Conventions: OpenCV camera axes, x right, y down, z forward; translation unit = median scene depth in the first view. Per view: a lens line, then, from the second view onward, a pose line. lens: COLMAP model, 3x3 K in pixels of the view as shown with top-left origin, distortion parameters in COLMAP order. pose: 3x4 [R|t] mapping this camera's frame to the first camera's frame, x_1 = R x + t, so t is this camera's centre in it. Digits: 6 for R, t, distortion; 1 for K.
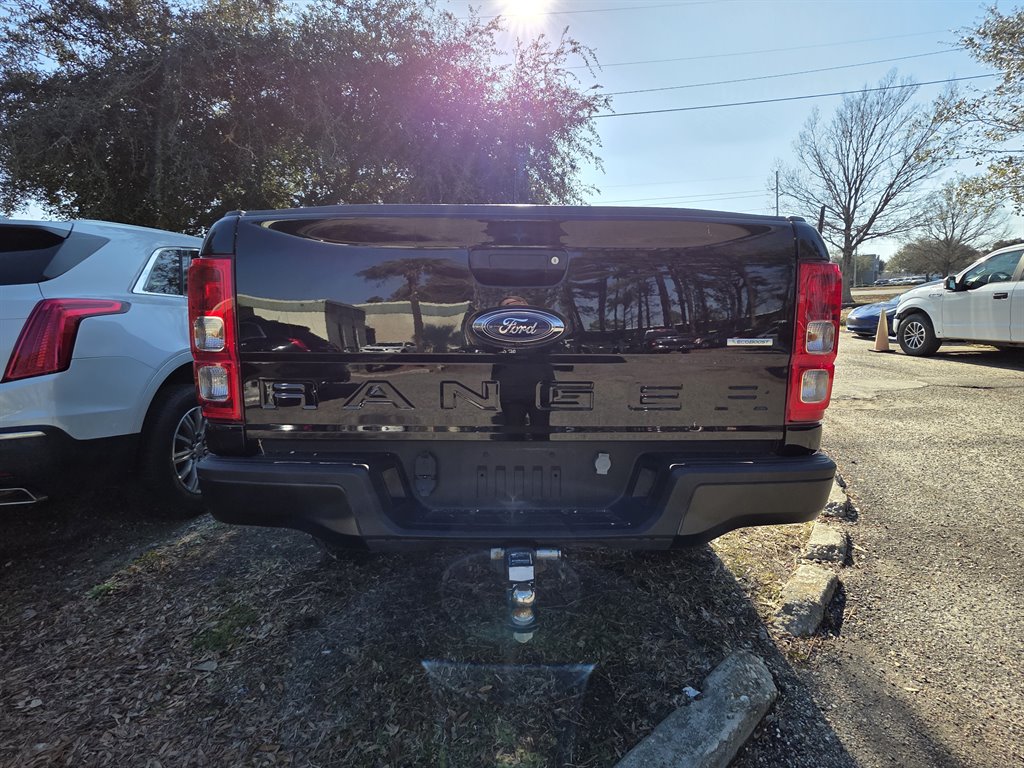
lens RADIAL K [[500.3, 0, 512.0], [0, 500.3, 384.0], [0, 0, 1]] dist [0.001768, 0.002248]
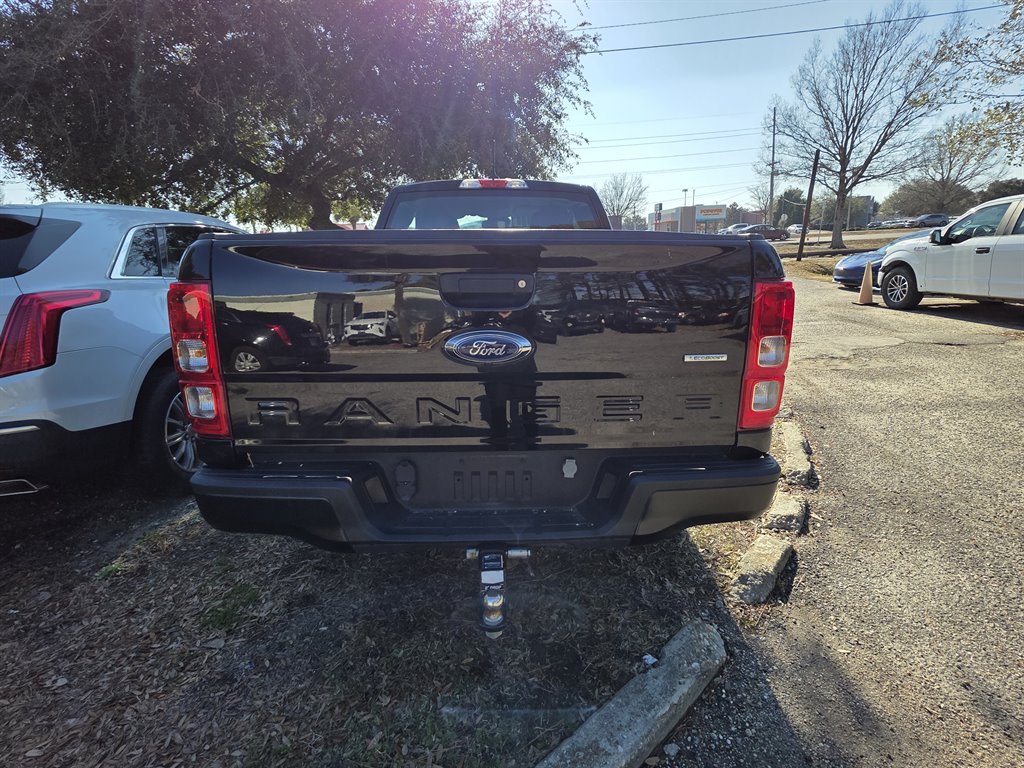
lens RADIAL K [[500.3, 0, 512.0], [0, 500.3, 384.0], [0, 0, 1]] dist [0.001768, 0.002248]
pose [[0.999754, -0.014940, 0.016391, 0.029040], [0.013090, 0.994100, 0.107677, -0.098230], [-0.017903, -0.107436, 0.994051, -0.037784]]
